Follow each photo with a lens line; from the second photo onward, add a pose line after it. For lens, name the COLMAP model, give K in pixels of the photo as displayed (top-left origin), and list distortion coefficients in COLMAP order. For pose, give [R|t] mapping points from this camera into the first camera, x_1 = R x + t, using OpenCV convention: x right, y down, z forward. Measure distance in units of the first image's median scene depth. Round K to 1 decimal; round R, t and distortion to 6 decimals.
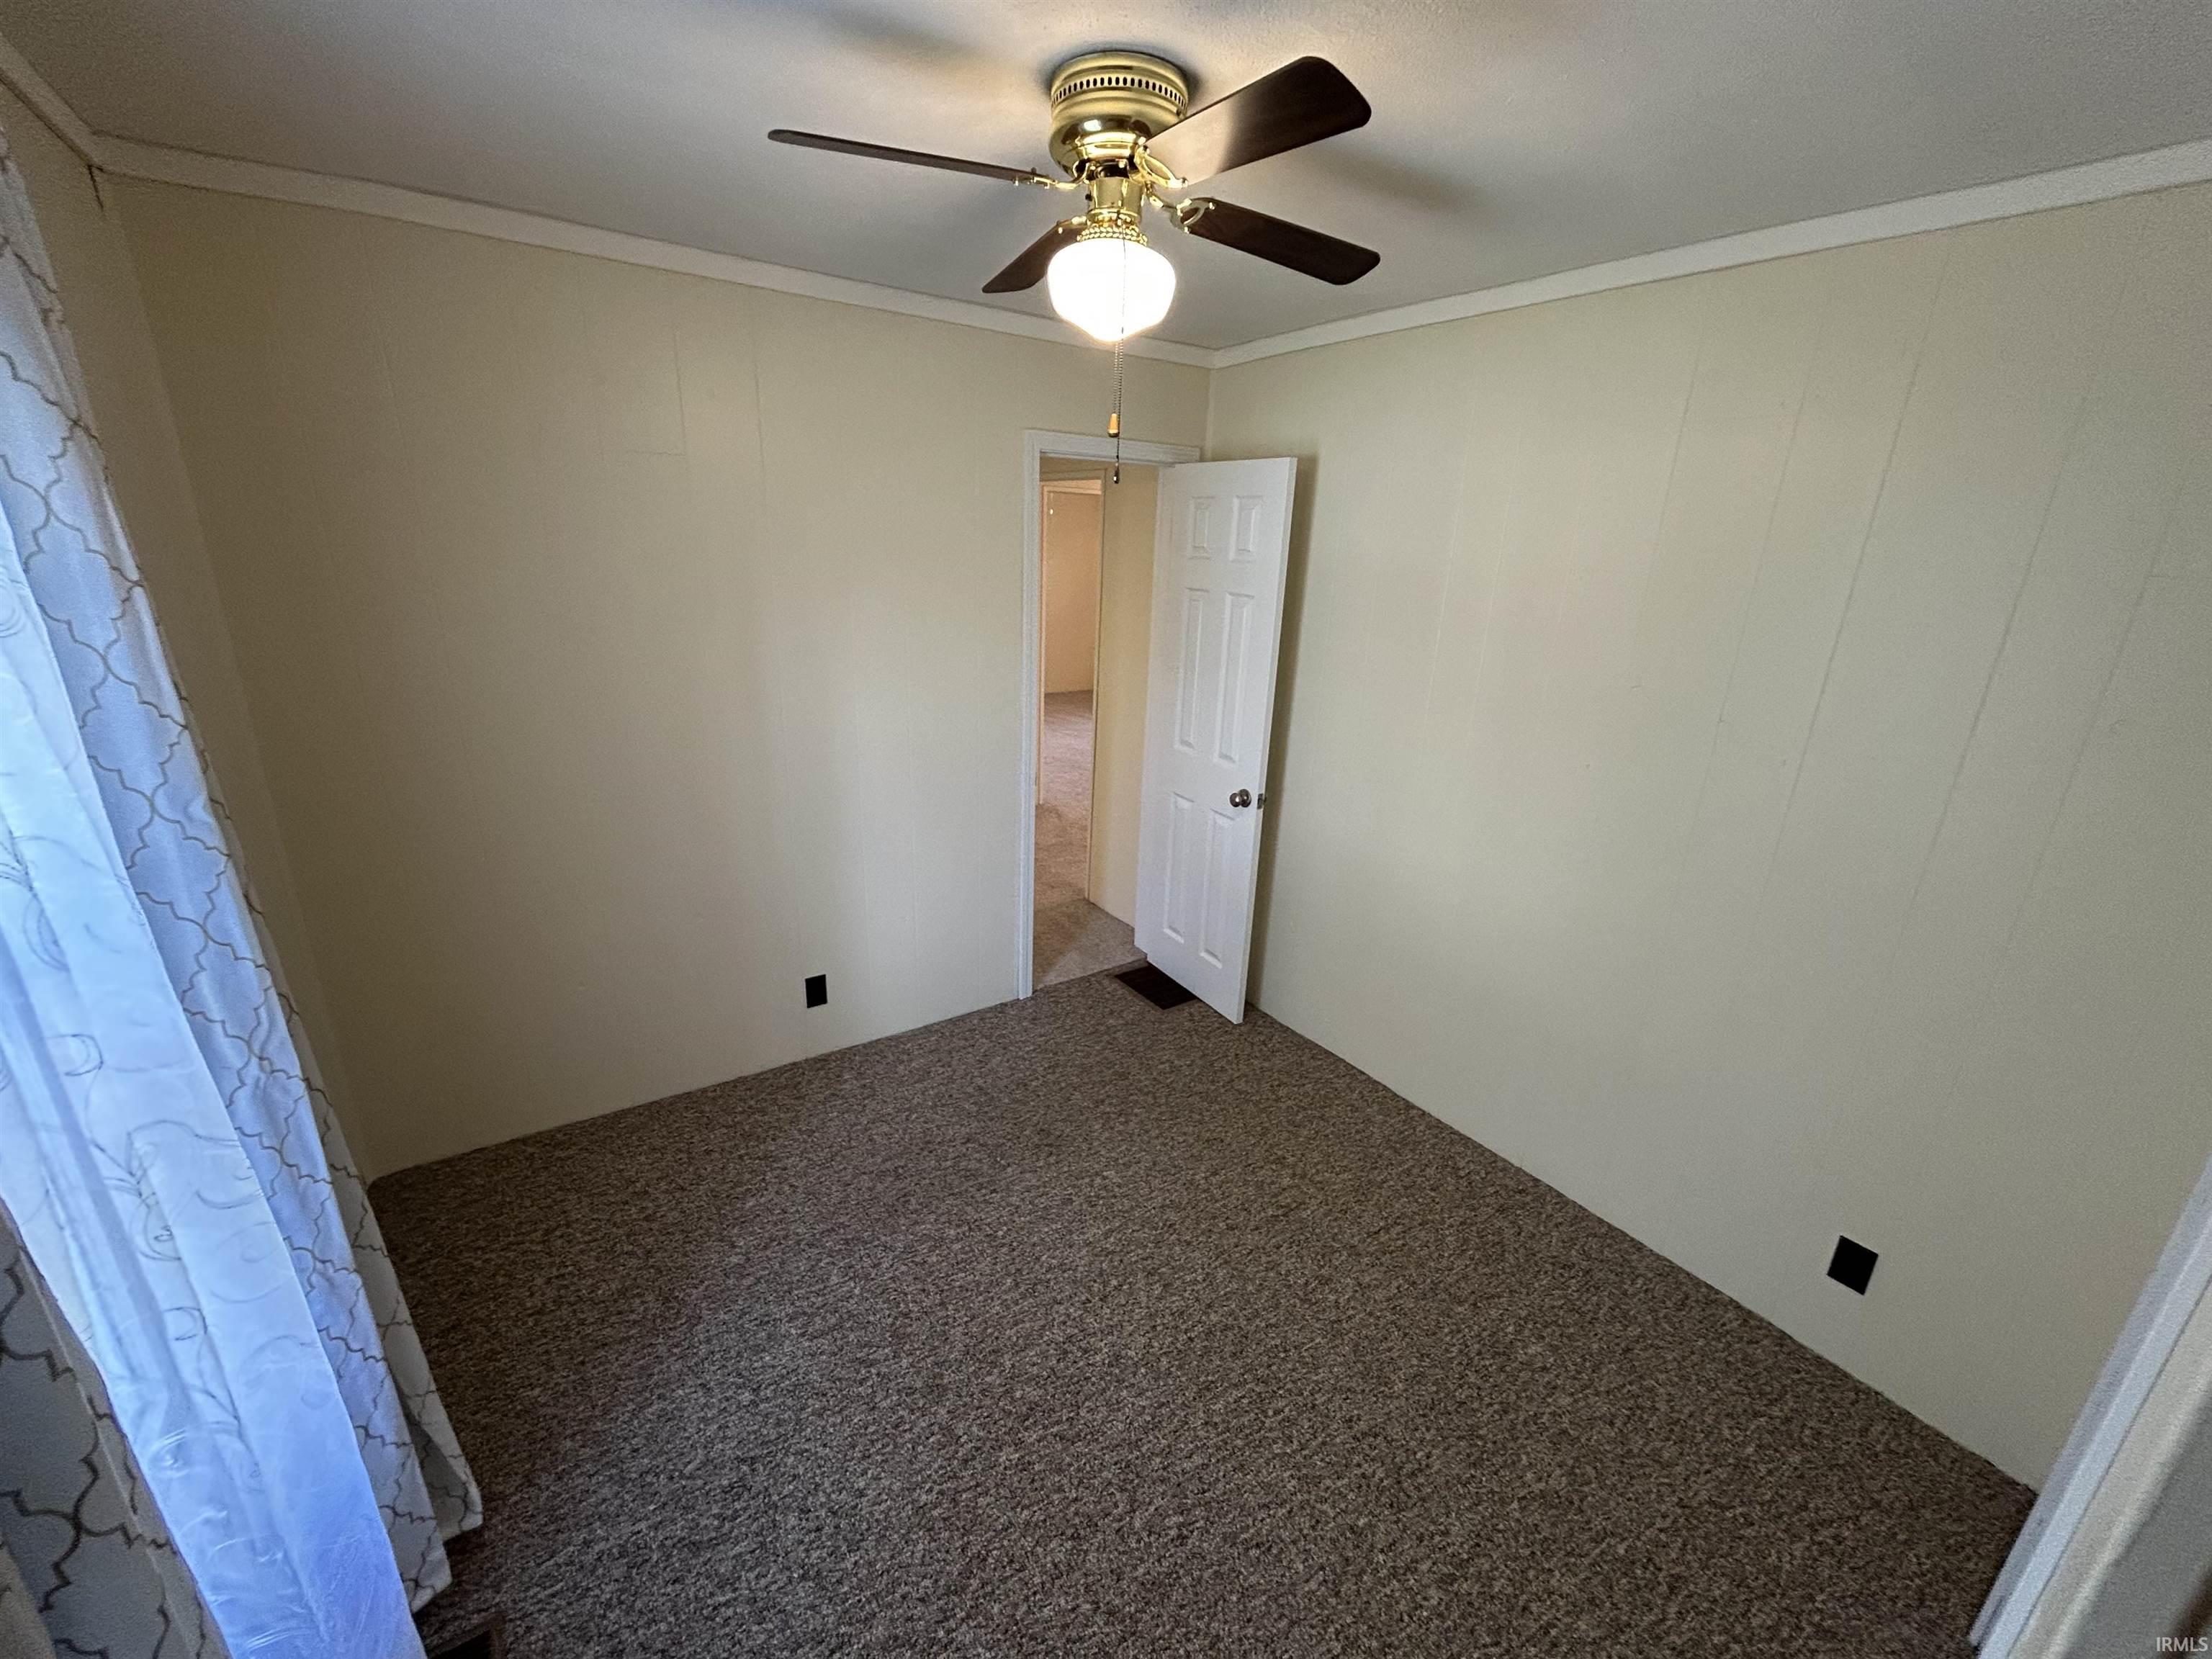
lens RADIAL K [[902.5, 0, 1106.0], [0, 902.5, 829.5], [0, 0, 1]] dist [0.001102, -0.000088]
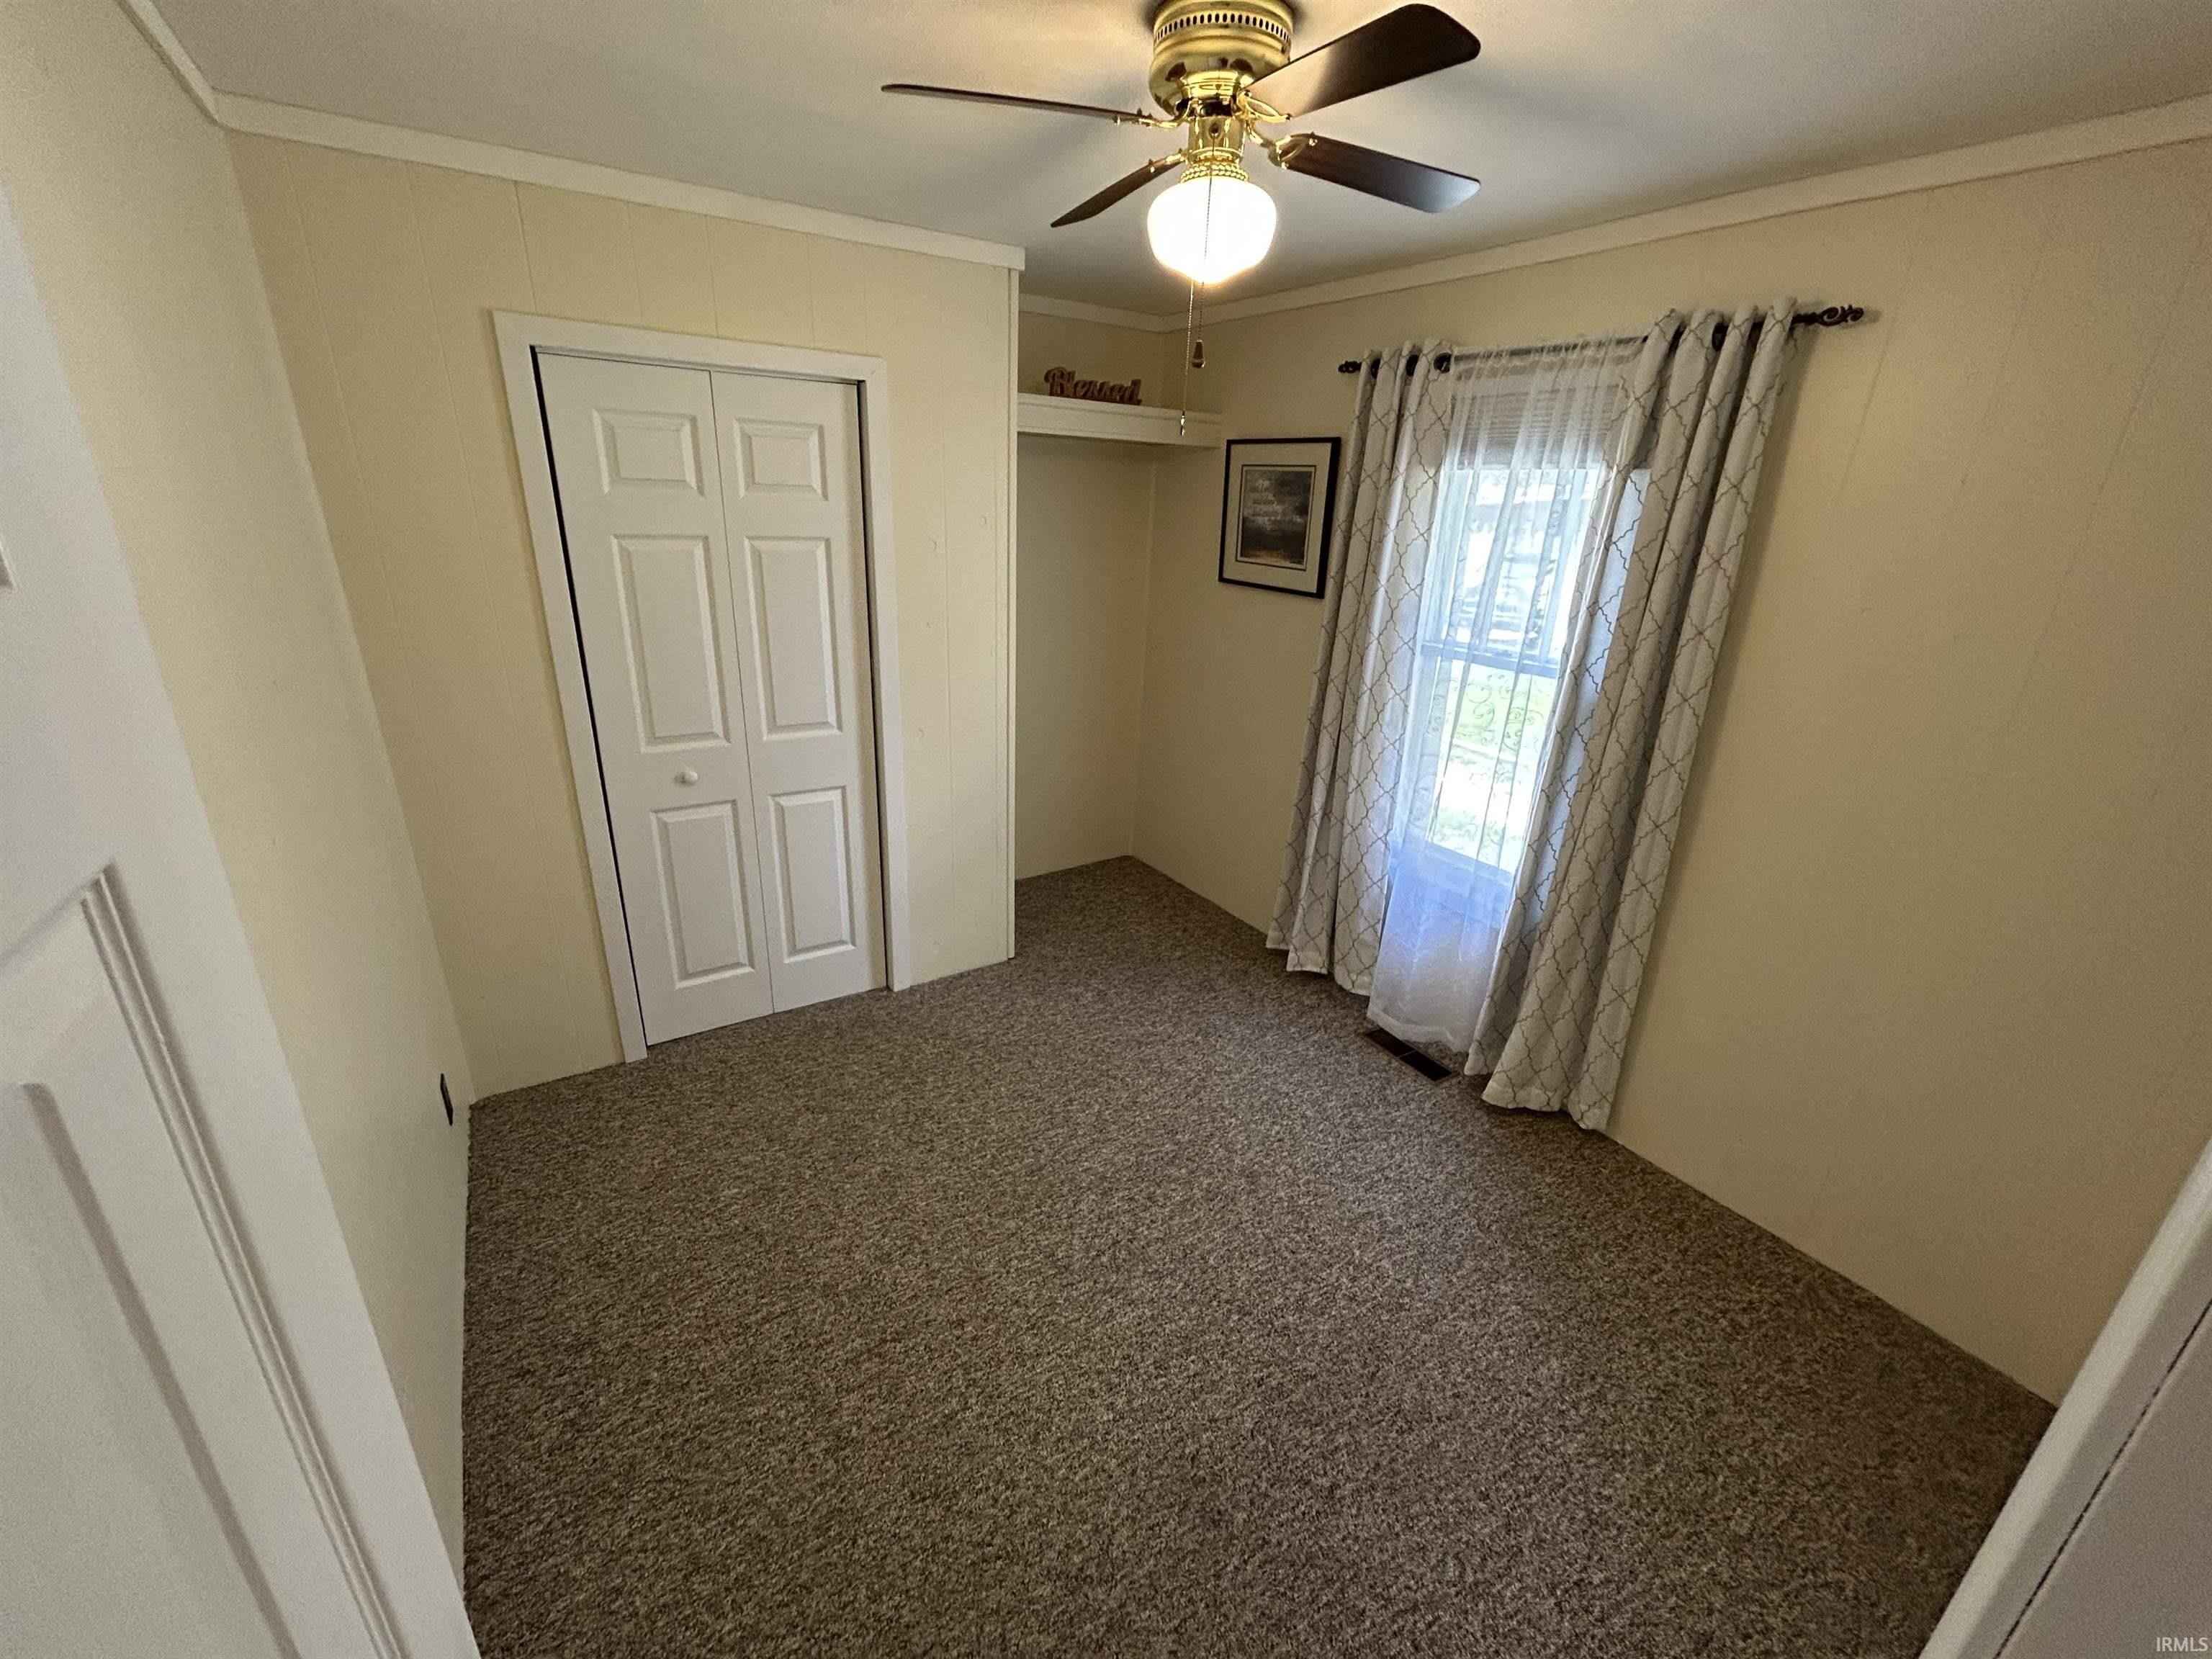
lens RADIAL K [[902.5, 0, 1106.0], [0, 902.5, 829.5], [0, 0, 1]] dist [0.001102, -0.000088]
pose [[-0.996825, -0.079601, -0.002126, 0.047247], [-0.063244, 0.775201, 0.628541, -0.480117], [-0.048385, 0.626680, -0.777773, 1.495193]]
